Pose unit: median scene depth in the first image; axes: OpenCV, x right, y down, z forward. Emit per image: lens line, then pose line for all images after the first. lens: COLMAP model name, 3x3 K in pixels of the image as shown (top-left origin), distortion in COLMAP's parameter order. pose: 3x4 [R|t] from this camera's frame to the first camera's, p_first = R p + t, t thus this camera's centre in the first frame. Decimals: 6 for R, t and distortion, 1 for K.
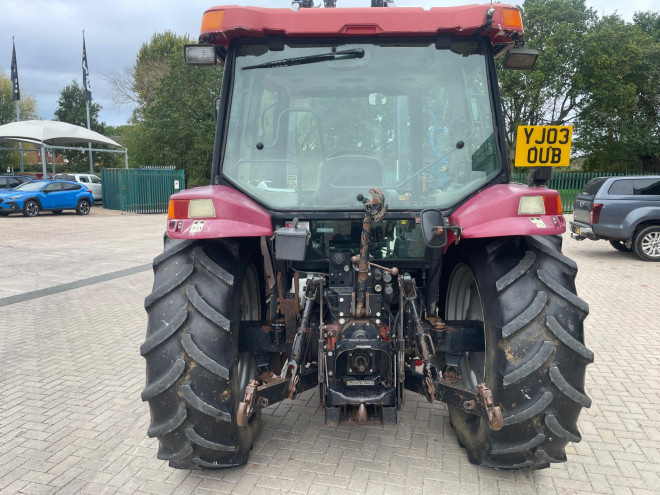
lens RADIAL K [[492.0, 0, 329.2], [0, 492.0, 254.6], [0, 0, 1]] dist [0.099613, -0.125979]
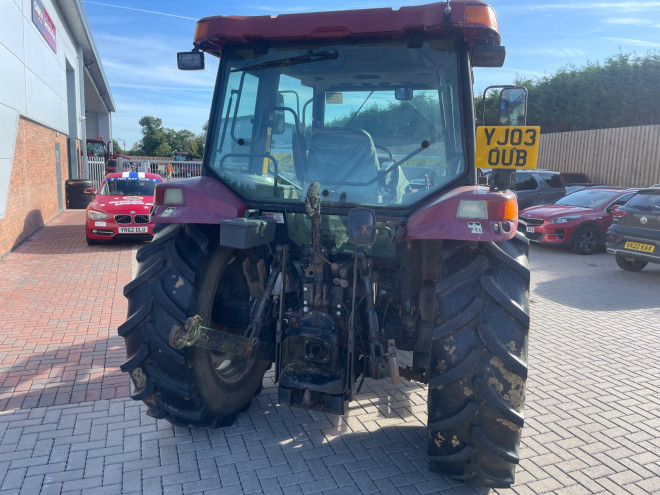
lens RADIAL K [[491.6, 0, 336.1], [0, 491.6, 247.4], [0, 0, 1]] dist [0.100213, -0.129359]
pose [[0.961423, 0.071931, -0.265502, 0.380809], [-0.069740, 0.997408, 0.017683, -0.021621], [0.266086, 0.001515, 0.963948, 0.001146]]
